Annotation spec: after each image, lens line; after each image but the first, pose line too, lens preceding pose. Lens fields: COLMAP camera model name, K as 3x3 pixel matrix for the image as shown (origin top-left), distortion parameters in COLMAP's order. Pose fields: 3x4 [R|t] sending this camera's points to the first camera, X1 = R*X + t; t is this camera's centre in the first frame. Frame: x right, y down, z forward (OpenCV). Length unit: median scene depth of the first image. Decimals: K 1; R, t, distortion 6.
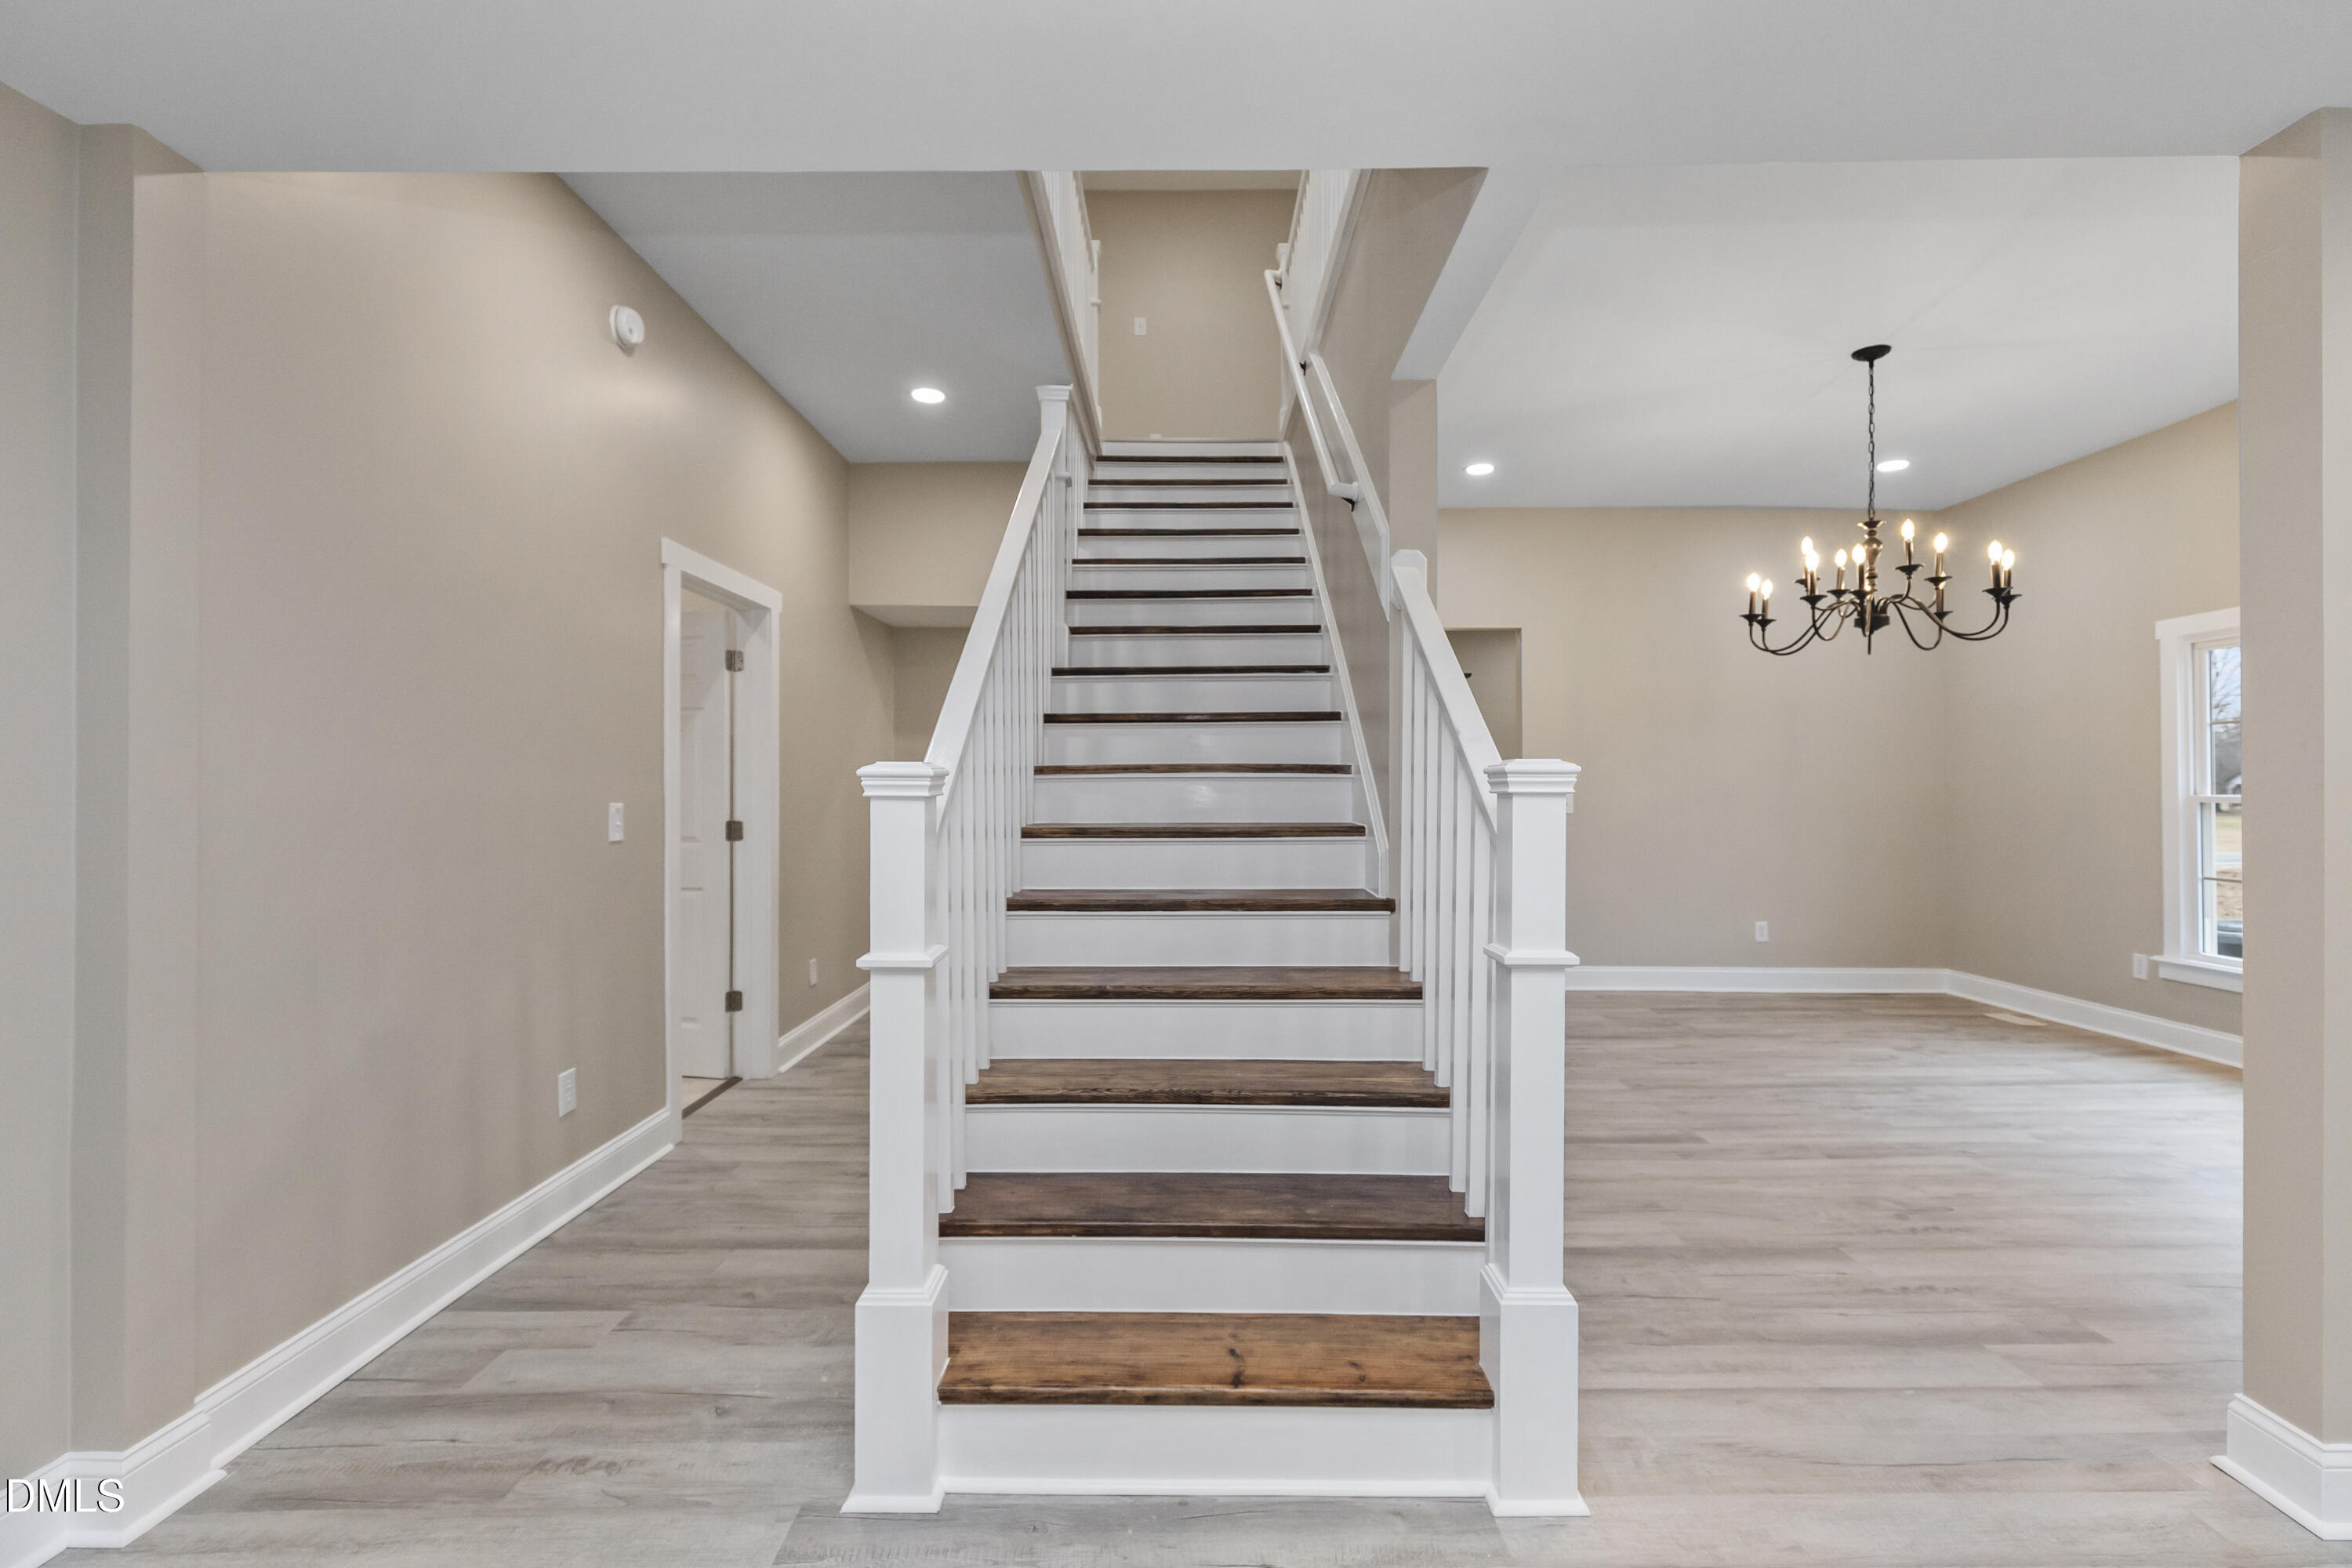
lens RADIAL K [[1075.0, 0, 1191.4], [0, 1075.0, 780.4], [0, 0, 1]] dist [0.012461, -0.004182]
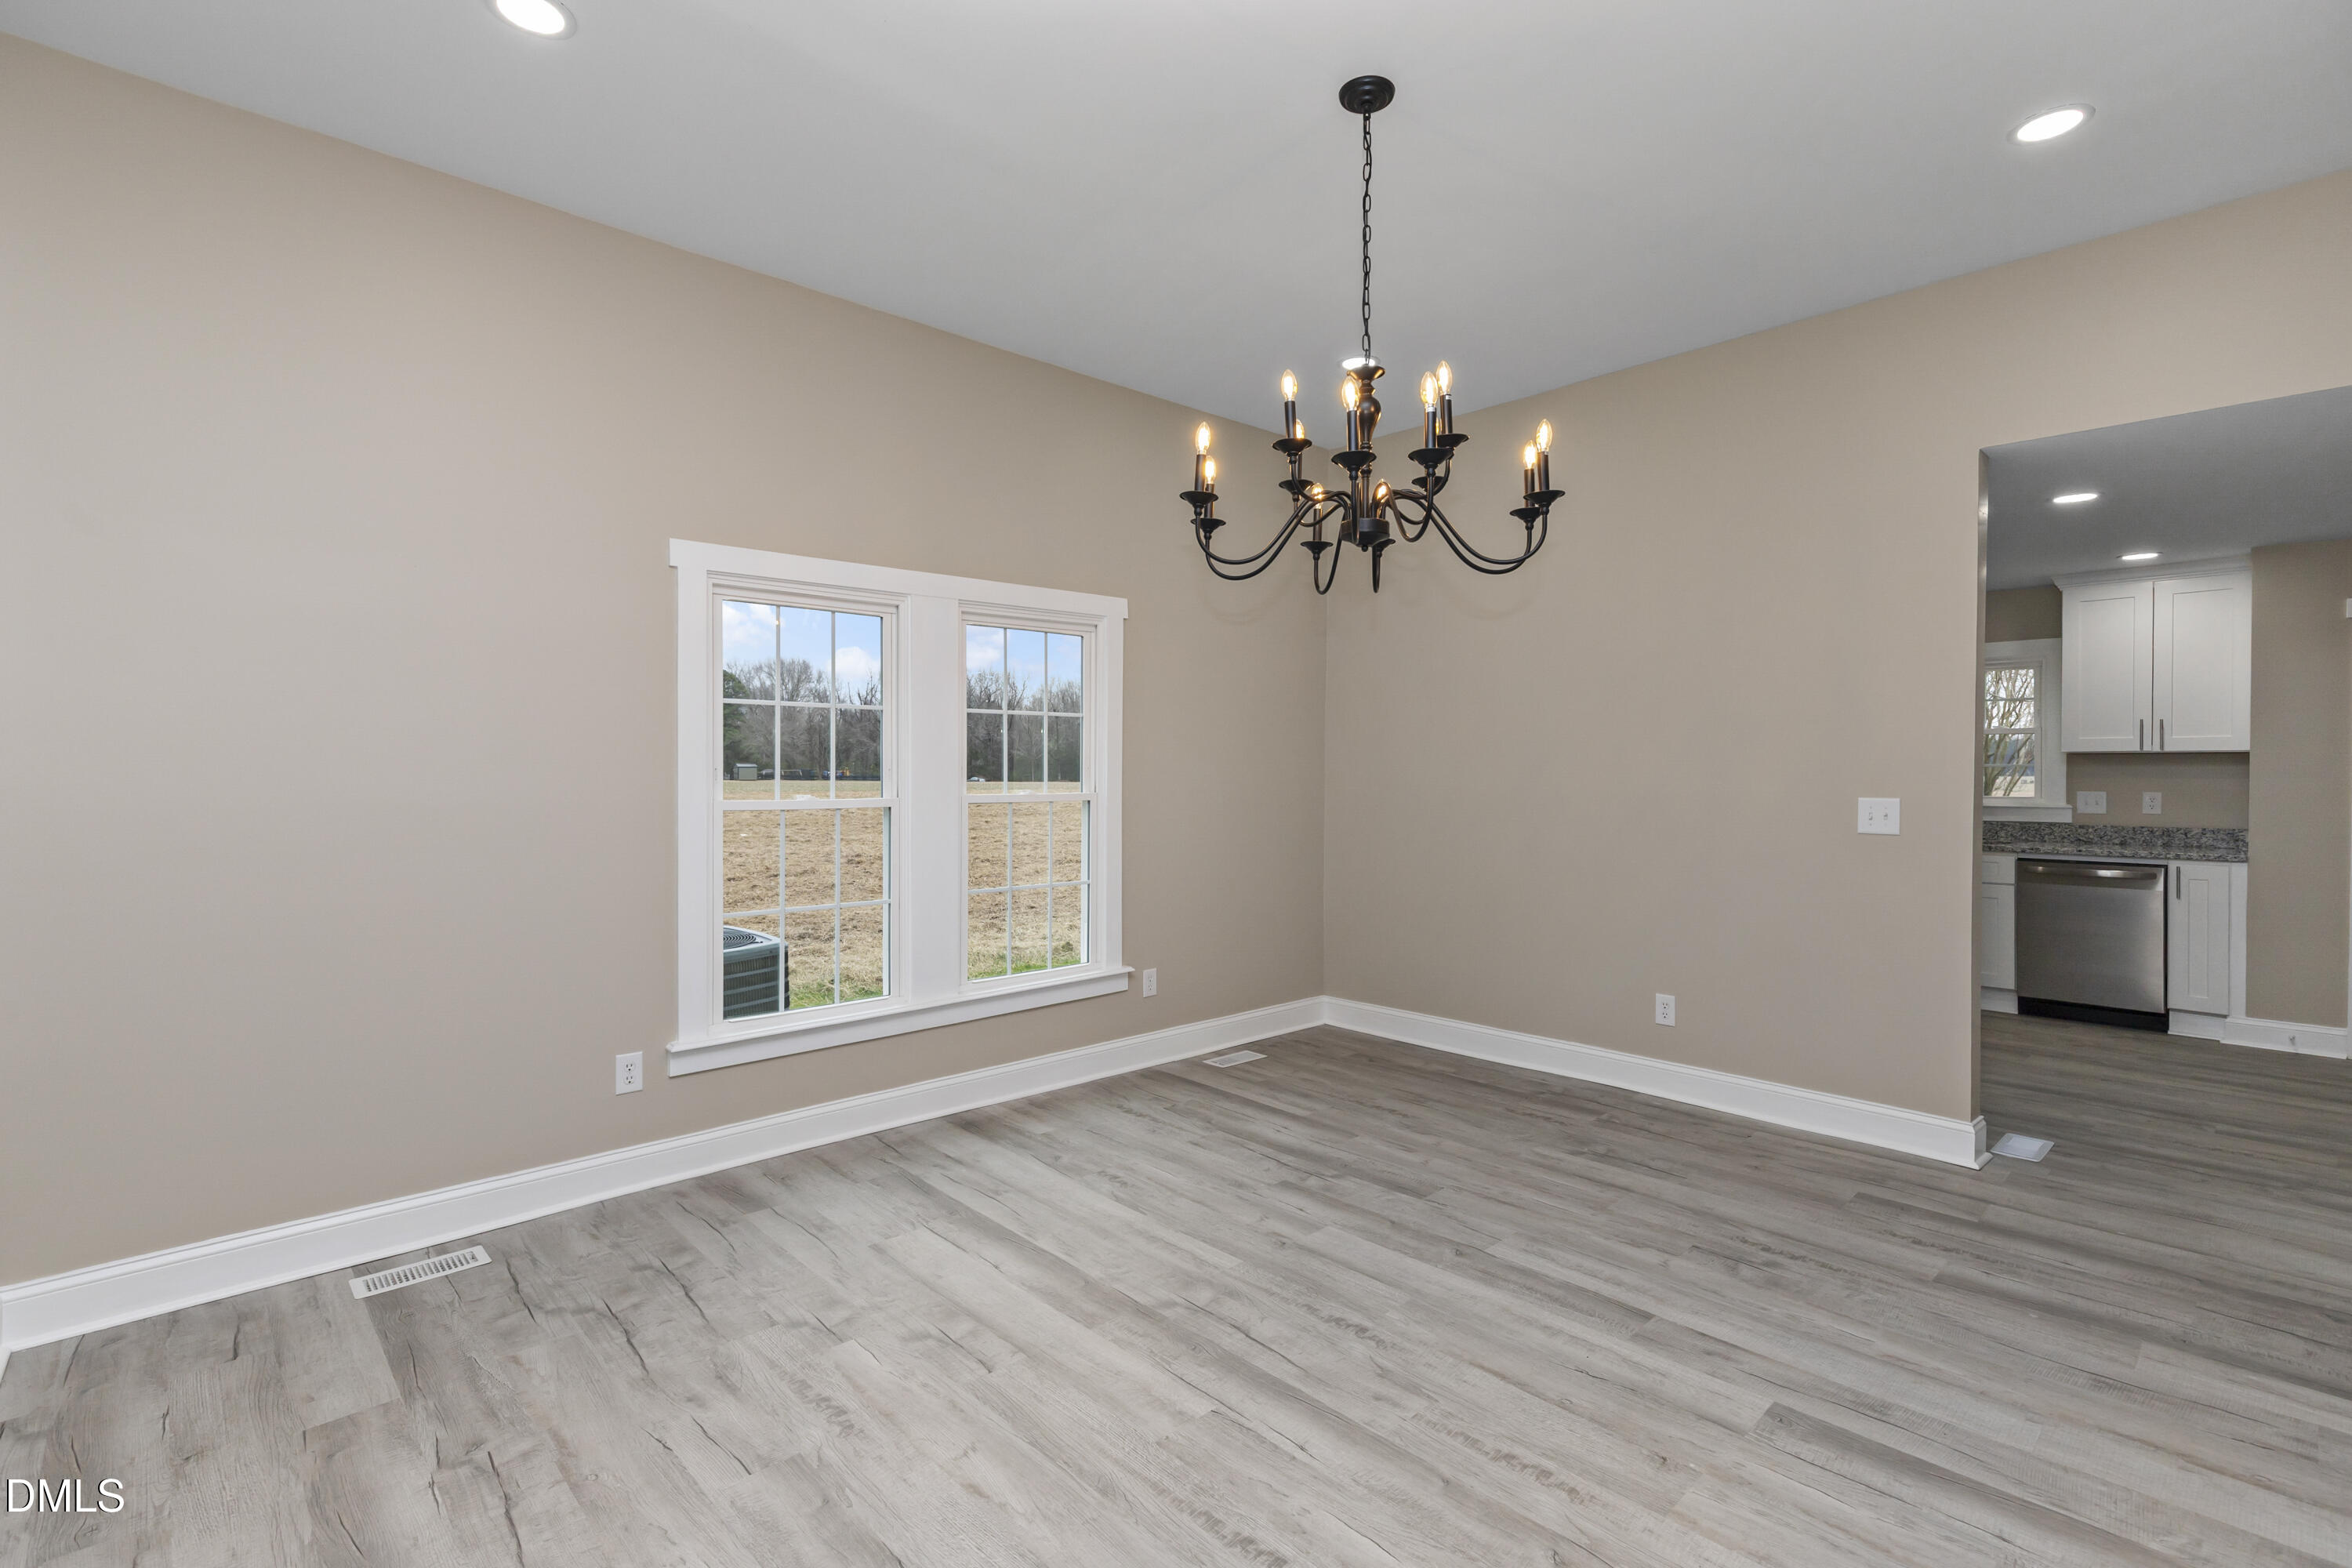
lens RADIAL K [[1075.0, 0, 1184.9], [0, 1075.0, 792.0], [0, 0, 1]] dist [0.012461, -0.004182]
pose [[-0.672037, -0.009663, 0.740455, 0.226357], [-0.003266, 0.999944, 0.010085, -0.000546], [-0.740511, 0.004359, -0.672030, 1.403421]]
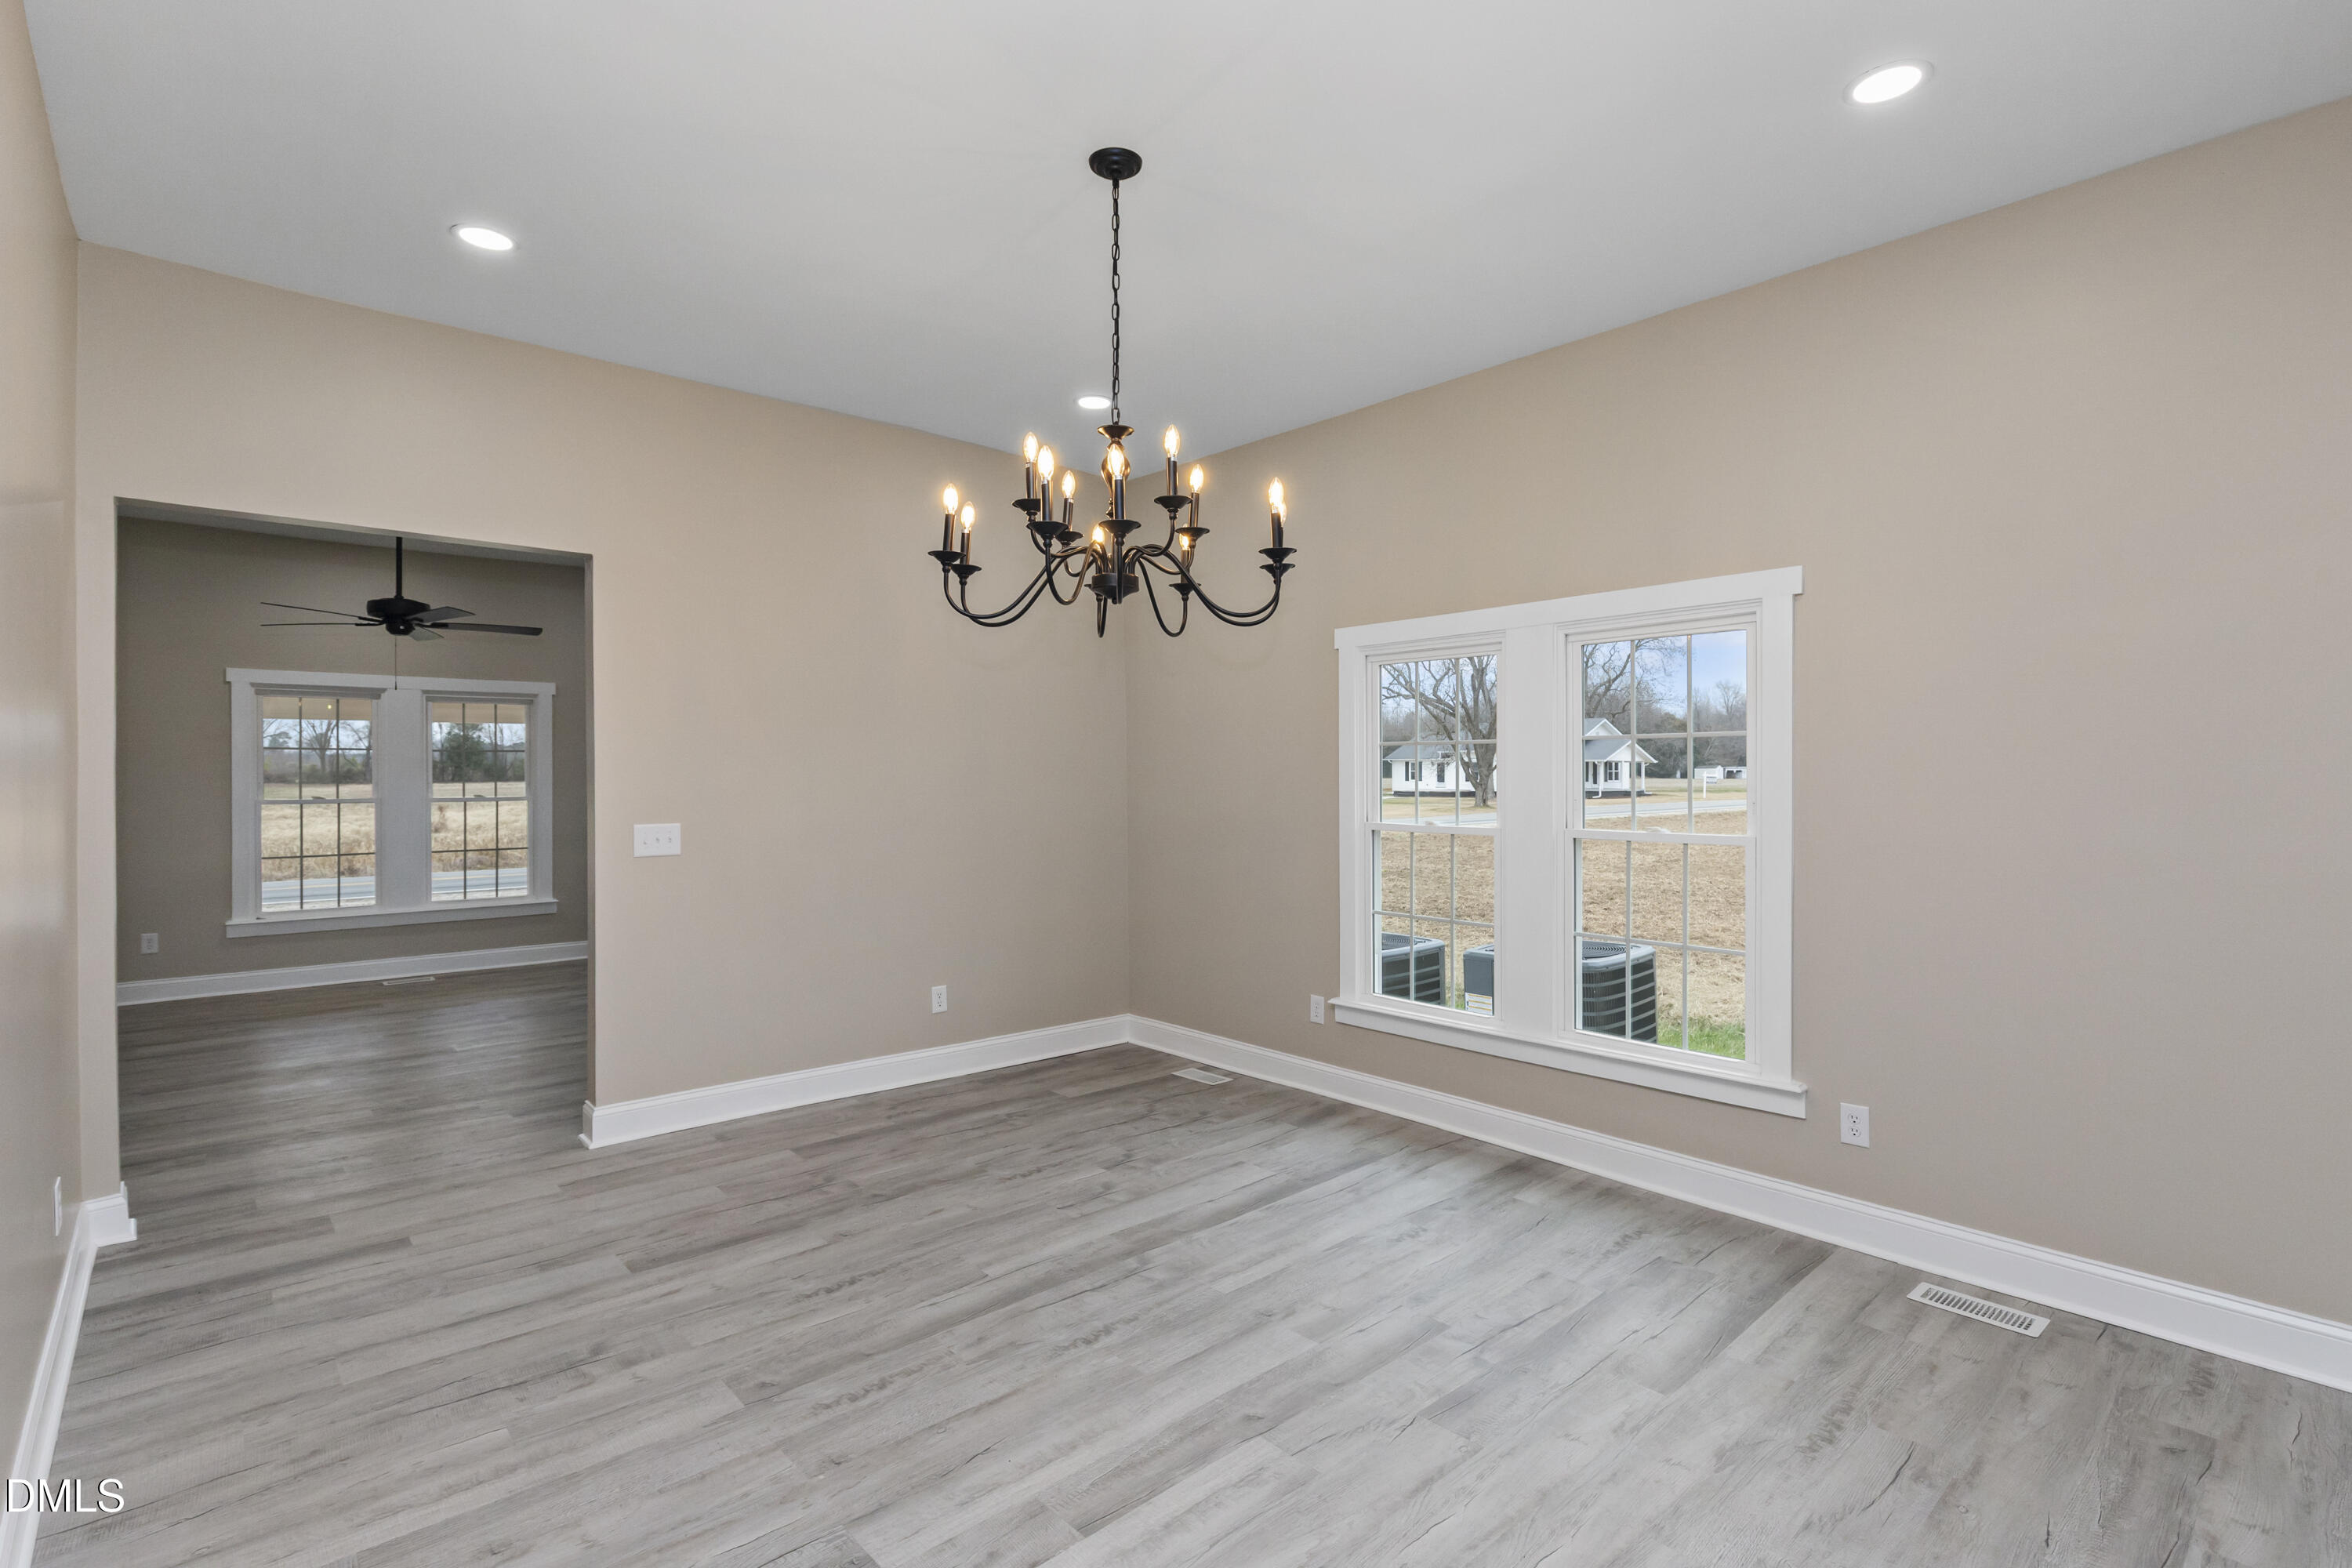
lens RADIAL K [[1106.8, 0, 1170.5], [0, 1106.8, 785.4], [0, 0, 1]] dist [0.001550, -0.000521]
pose [[0.756338, -0.004175, 0.654168, 0.210880], [-0.007003, 0.999871, 0.014478, -0.033565], [-0.654144, -0.015531, 0.756211, 0.453866]]
